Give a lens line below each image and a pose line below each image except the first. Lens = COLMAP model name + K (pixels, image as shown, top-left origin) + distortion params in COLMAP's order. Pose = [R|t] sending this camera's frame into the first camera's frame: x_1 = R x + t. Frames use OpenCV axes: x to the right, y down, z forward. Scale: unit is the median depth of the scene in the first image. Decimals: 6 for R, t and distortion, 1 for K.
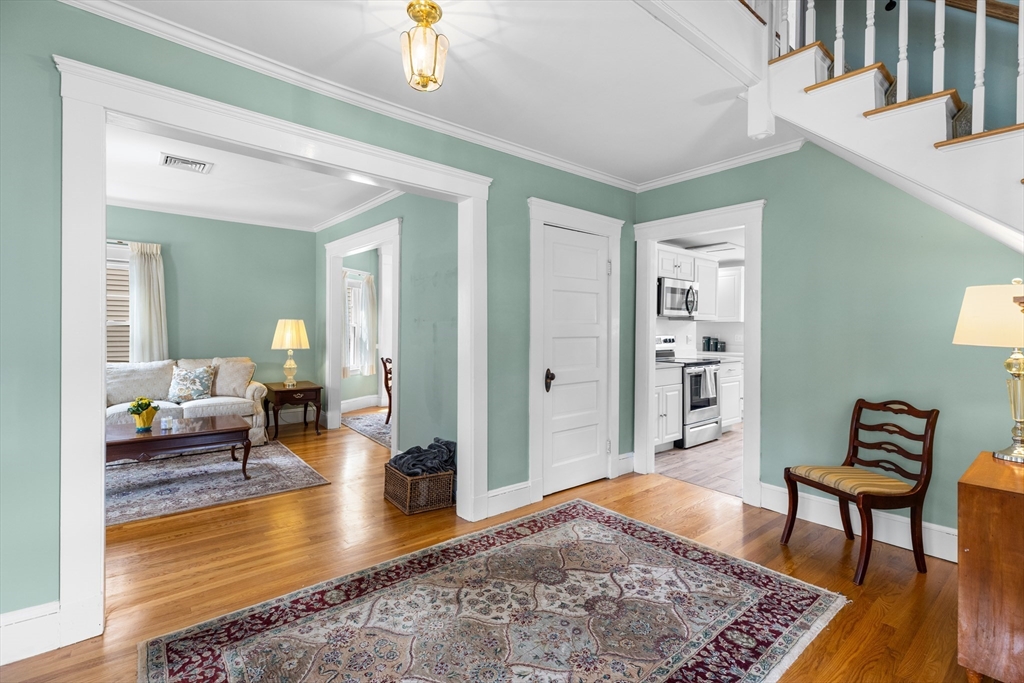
lens RADIAL K [[455.8, 0, 516.8], [0, 455.8, 334.3], [0, 0, 1]] dist [0.003610, 0.000327]
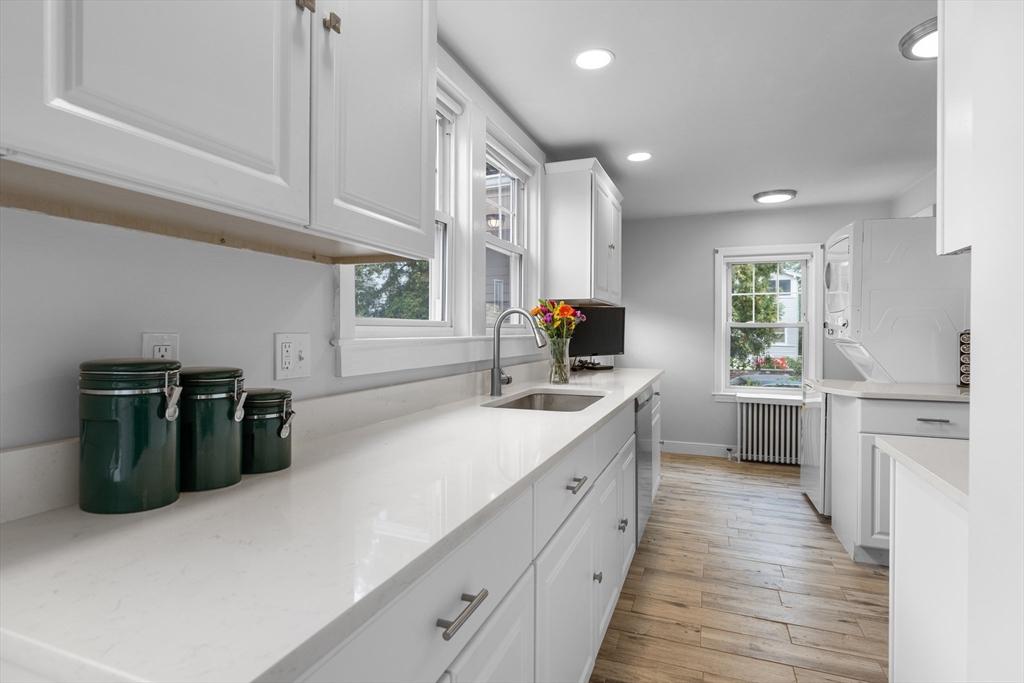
lens RADIAL K [[522.1, 0, 510.6], [0, 522.1, 336.7], [0, 0, 1]] dist [-0.005181, 0.001728]
pose [[-0.486435, -0.018457, 0.873522, 0.802982], [0.004698, 0.999707, 0.023740, -0.008232], [-0.873704, 0.015651, -0.486206, 2.852124]]
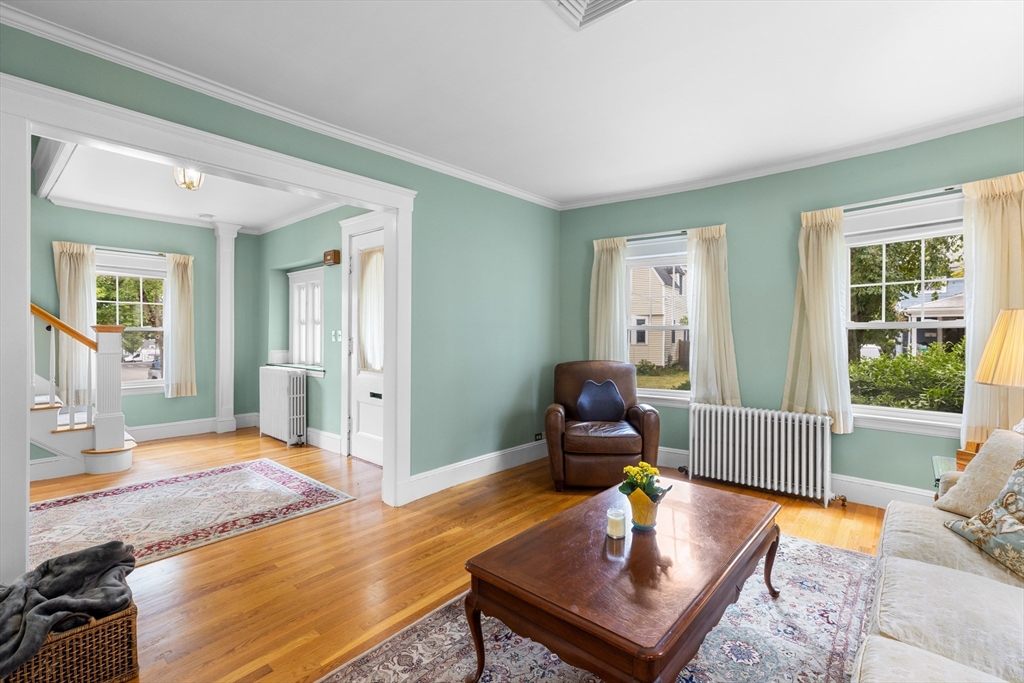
lens RADIAL K [[455.8, 0, 517.1], [0, 455.8, 335.3], [0, 0, 1]] dist [0.003610, 0.000327]
pose [[-0.985809, -0.011190, -0.167495, -0.805473], [-0.012308, 0.999908, 0.005636, -0.016595], [0.167416, 0.007618, -0.985857, 2.064725]]
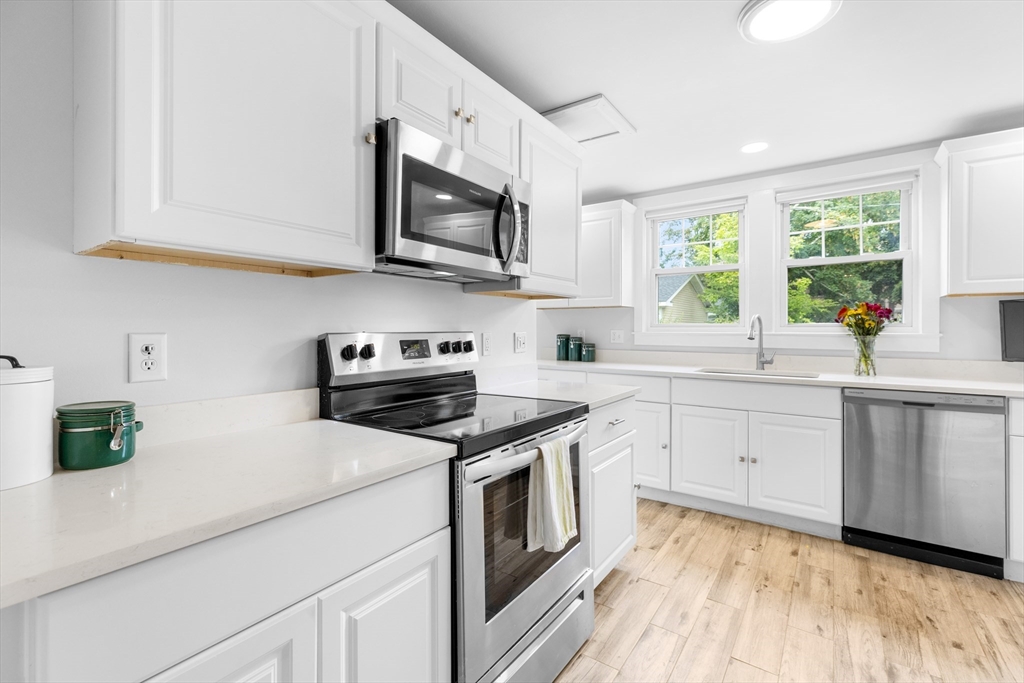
lens RADIAL K [[455.8, 0, 511.6], [0, 455.8, 326.7], [0, 0, 1]] dist [0.003610, 0.000327]
pose [[0.966034, -0.004706, 0.258374, 0.617863], [0.007843, 0.999907, -0.011113, 0.005038], [-0.258298, 0.012762, 0.965981, 1.400462]]
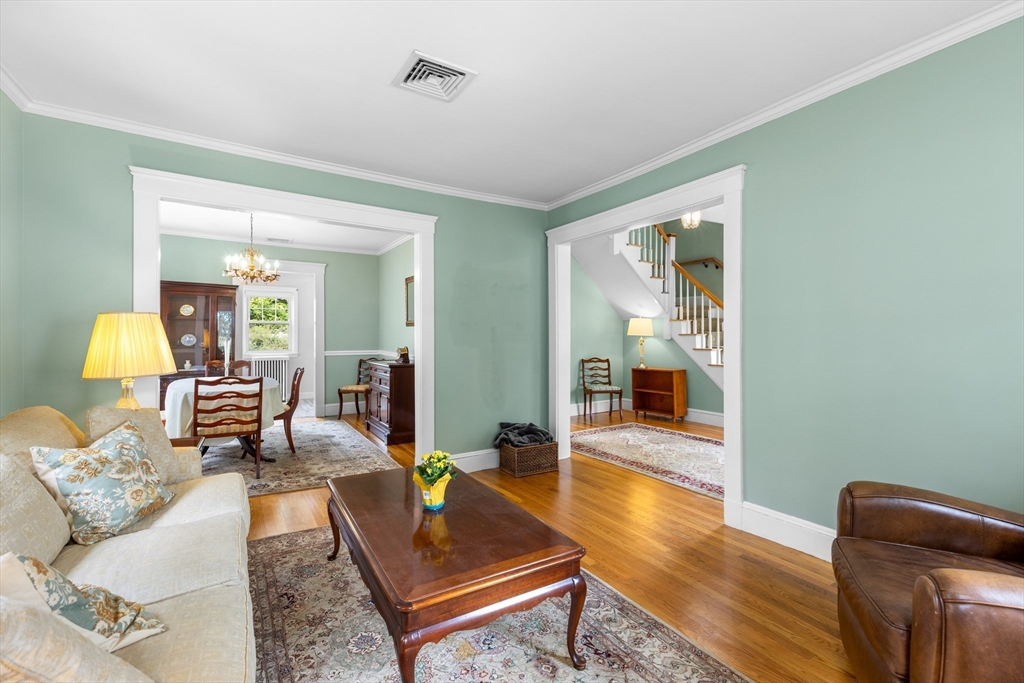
lens RADIAL K [[455.8, 0, 512.3], [0, 455.8, 334.7], [0, 0, 1]] dist [0.003610, 0.000327]
pose [[0.140324, -0.013922, 0.990008, -1.905344], [0.007958, 0.999885, 0.012933, -0.027206], [-0.990074, 0.006064, 0.140418, 1.133013]]
